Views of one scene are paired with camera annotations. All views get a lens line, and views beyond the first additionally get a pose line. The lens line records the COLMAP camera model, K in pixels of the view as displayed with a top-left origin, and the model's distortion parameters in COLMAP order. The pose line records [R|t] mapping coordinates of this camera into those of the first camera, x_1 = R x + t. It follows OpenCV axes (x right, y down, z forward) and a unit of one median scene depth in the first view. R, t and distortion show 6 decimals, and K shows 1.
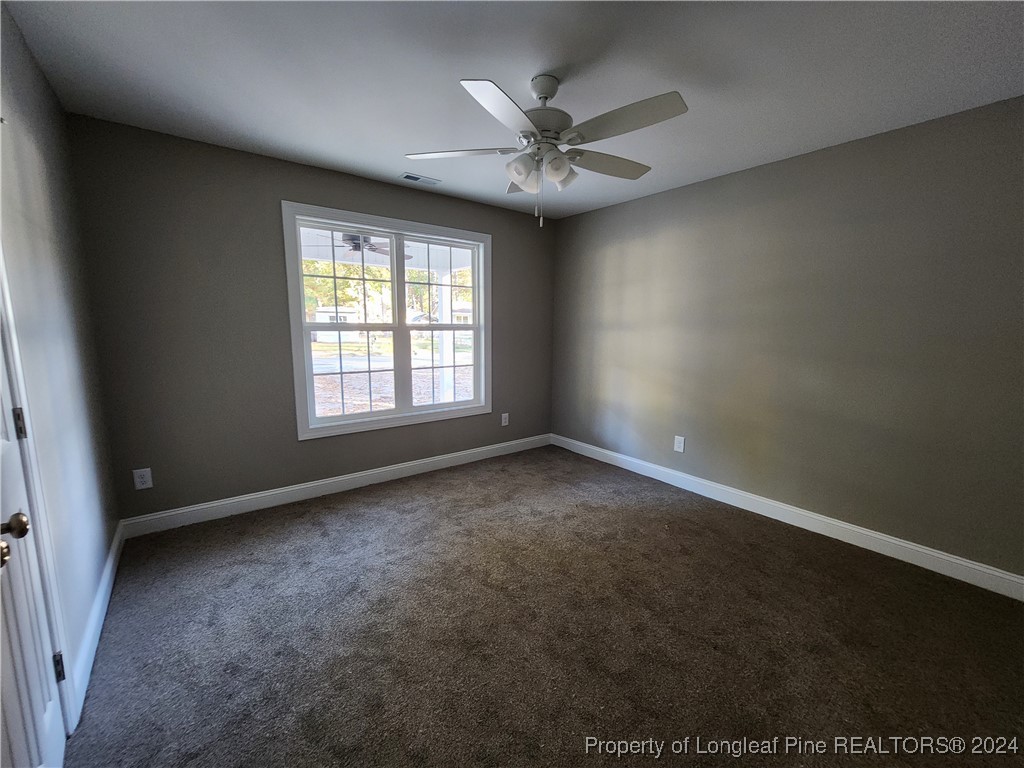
lens RADIAL K [[423.1, 0, 517.8], [0, 423.1, 386.1], [0, 0, 1]] dist [-0.001511, -0.000410]
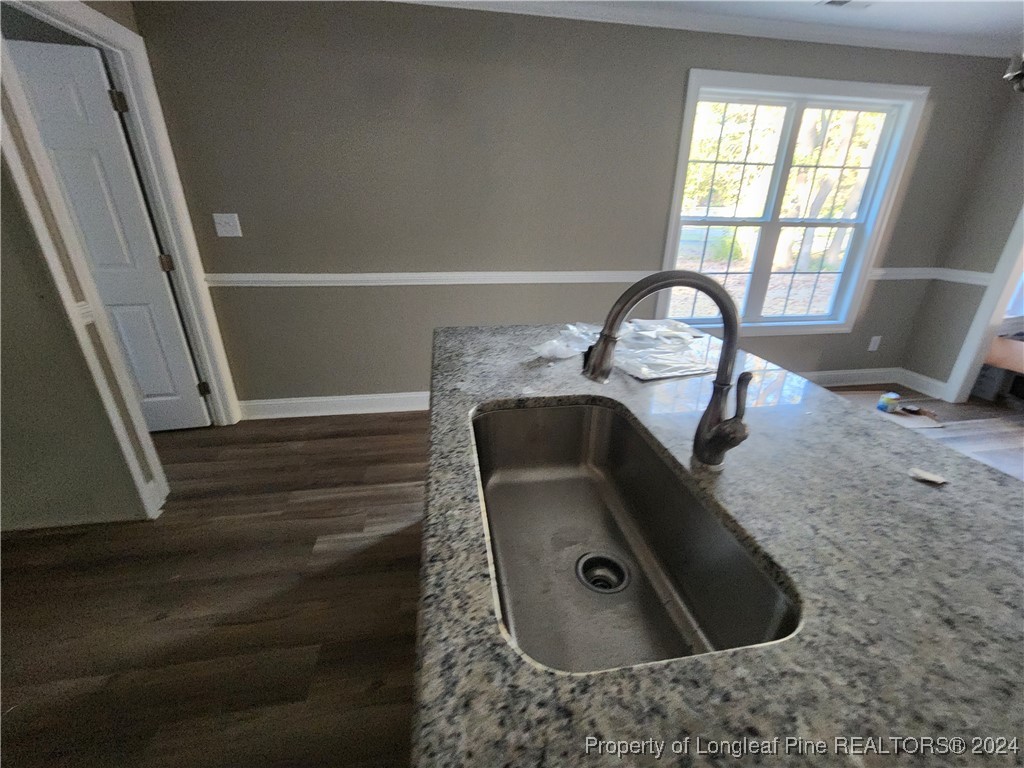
lens RADIAL K [[423.1, 0, 517.8], [0, 423.1, 386.1], [0, 0, 1]] dist [-0.001511, -0.000410]
pose [[0.875918, 0.184821, -0.445656, -0.279956], [-0.075053, 0.964669, 0.252550, 0.003368], [0.476586, -0.187766, 0.858842, -0.043015]]
